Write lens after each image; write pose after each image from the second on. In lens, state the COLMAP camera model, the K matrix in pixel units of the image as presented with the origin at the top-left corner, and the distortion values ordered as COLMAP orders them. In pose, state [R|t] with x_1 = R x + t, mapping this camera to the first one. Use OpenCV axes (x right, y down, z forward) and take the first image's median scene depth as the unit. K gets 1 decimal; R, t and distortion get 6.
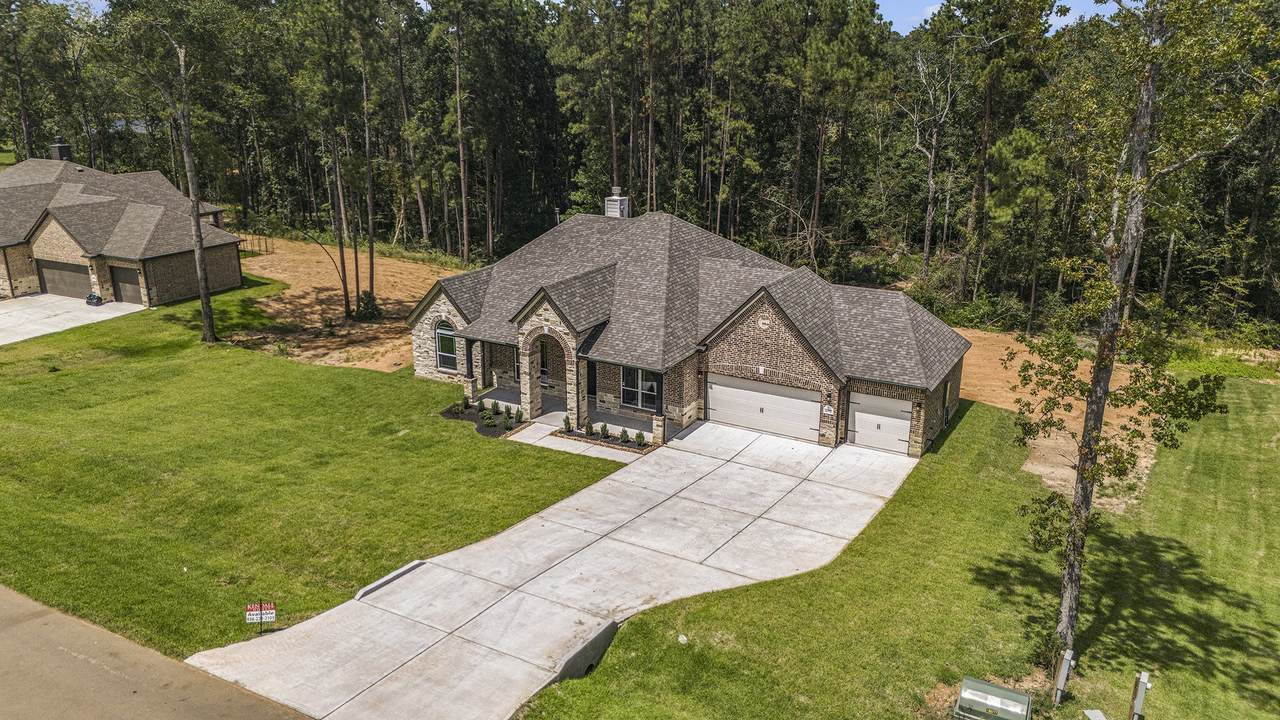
lens RADIAL K [[940.6, 0, 640.0], [0, 940.6, 360.0], [0, 0, 1]] dist [0.123867, -0.197095]
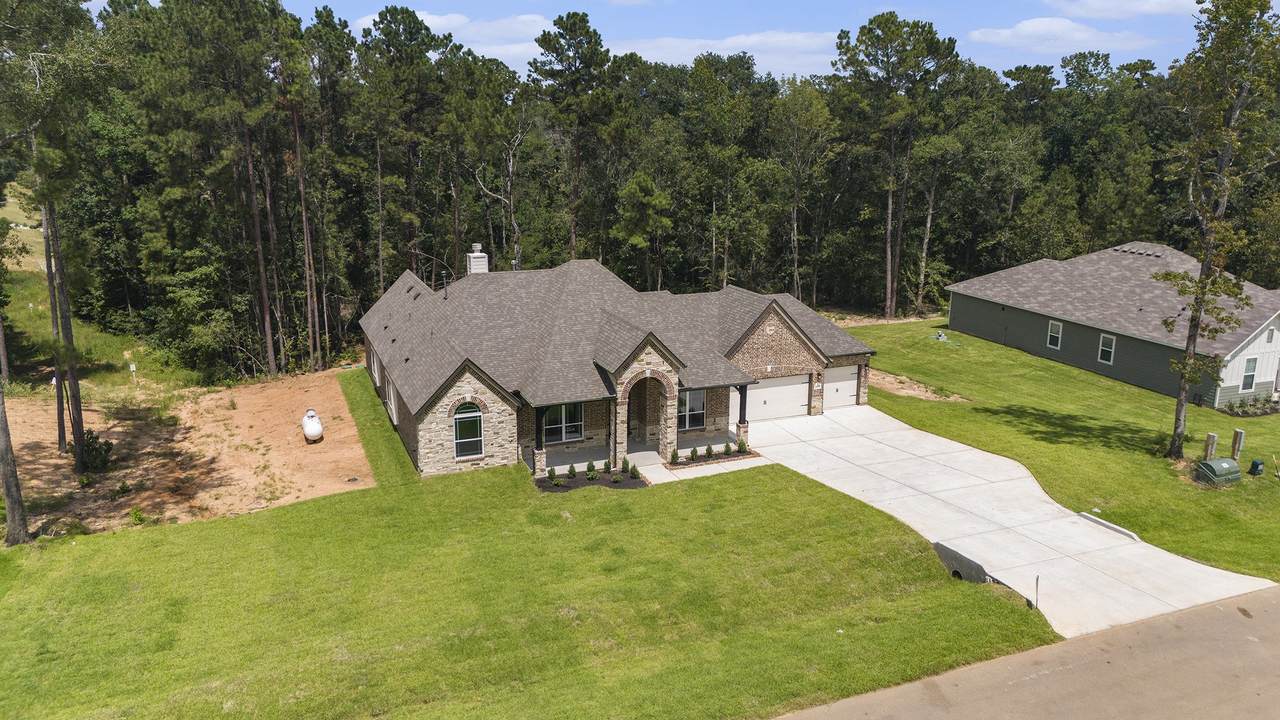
lens RADIAL K [[940.6, 0, 640.0], [0, 940.6, 360.0], [0, 0, 1]] dist [0.123867, -0.197095]
pose [[0.617275, -0.191944, 0.762974, -0.891878], [0.232098, 0.971049, 0.056514, -0.106454], [-0.751732, 0.142200, 0.643955, 0.334142]]
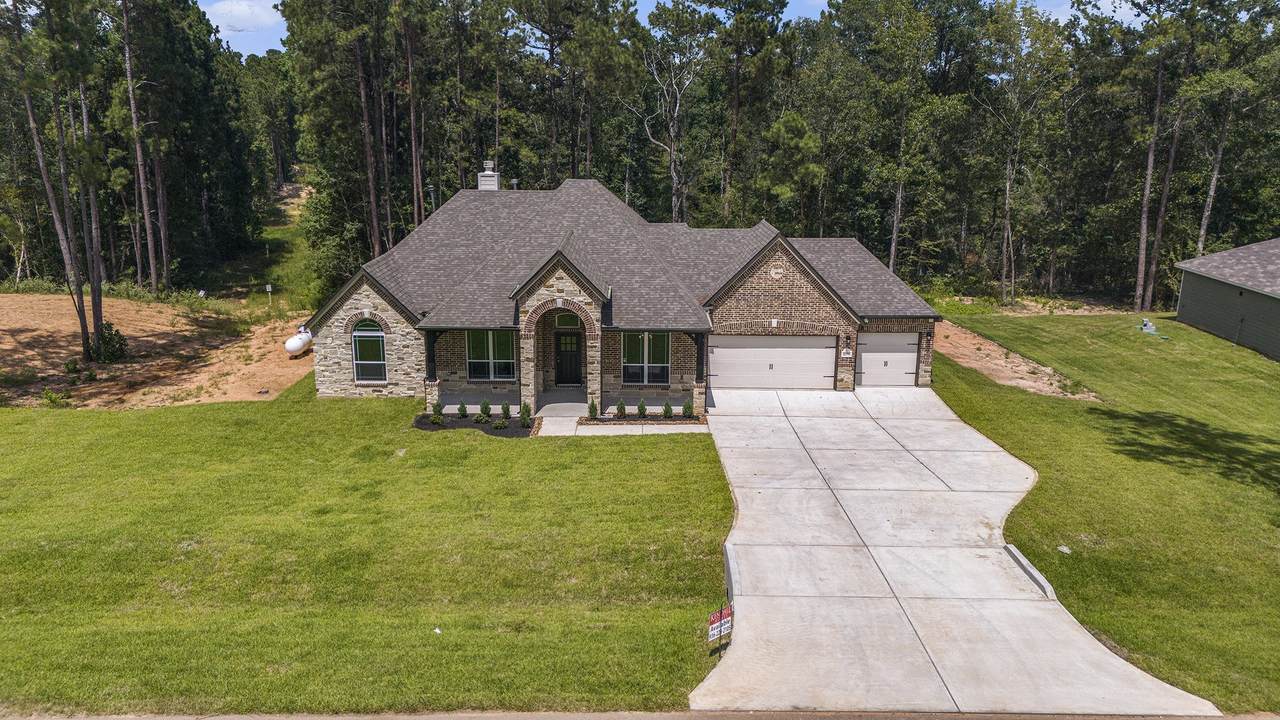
lens RADIAL K [[940.6, 0, 640.0], [0, 940.6, 360.0], [0, 0, 1]] dist [0.123867, -0.197095]
pose [[0.869474, -0.119475, 0.479313, -0.448333], [0.142773, 0.989679, -0.012299, 0.039807], [-0.472896, 0.079127, 0.877558, 0.223496]]
